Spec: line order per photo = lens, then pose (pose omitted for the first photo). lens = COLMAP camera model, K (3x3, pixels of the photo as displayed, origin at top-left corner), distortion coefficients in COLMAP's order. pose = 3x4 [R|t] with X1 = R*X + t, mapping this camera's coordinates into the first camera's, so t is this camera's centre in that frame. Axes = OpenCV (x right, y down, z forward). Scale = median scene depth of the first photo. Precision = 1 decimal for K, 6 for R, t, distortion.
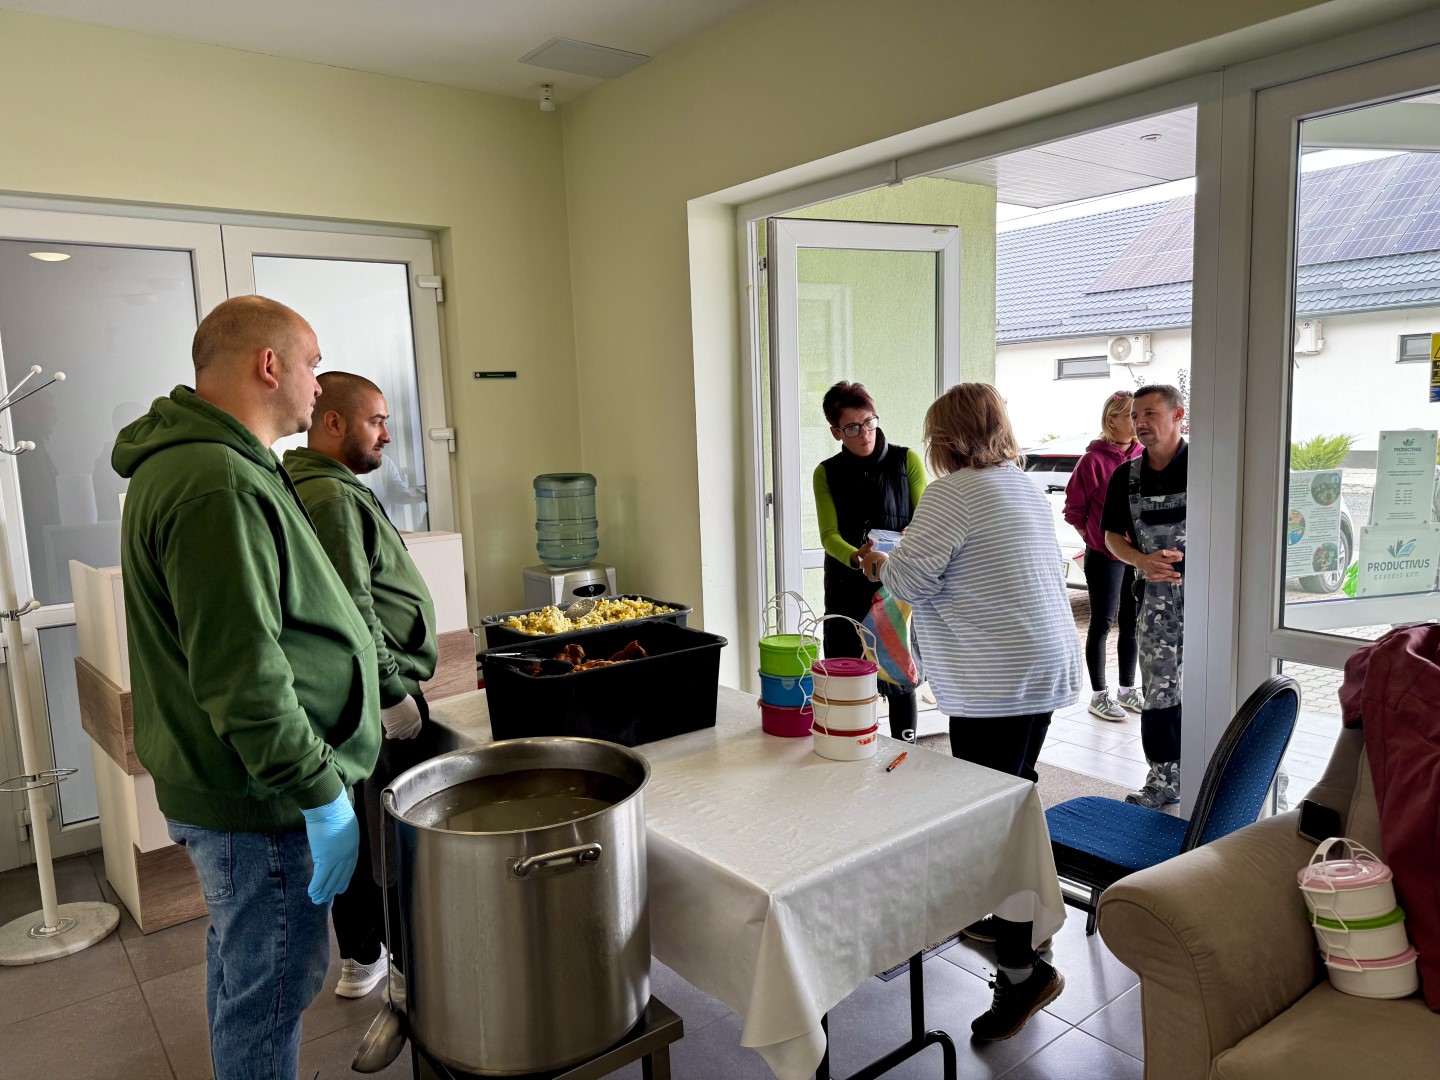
lens RADIAL K [[1020.9, 0, 706.8], [0, 1020.9, 542.2], [0, 0, 1]] dist [0.060641, -0.089360]
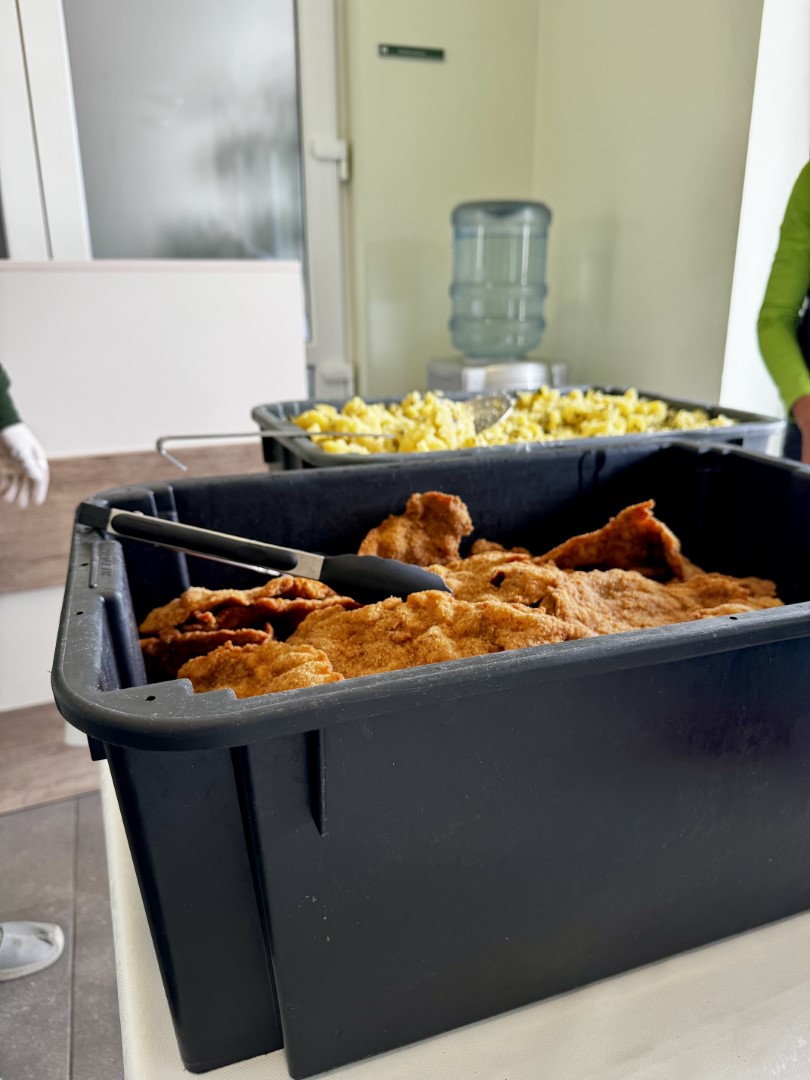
lens RADIAL K [[767.7, 0, 400.9], [0, 767.7, 535.8], [0, 0, 1]] dist [0.082223, -0.107901]
pose [[0.957912, 0.115848, -0.262648, -0.104881], [-0.066953, 0.979881, 0.188017, 0.093833], [0.279145, -0.162519, 0.946396, 1.039405]]
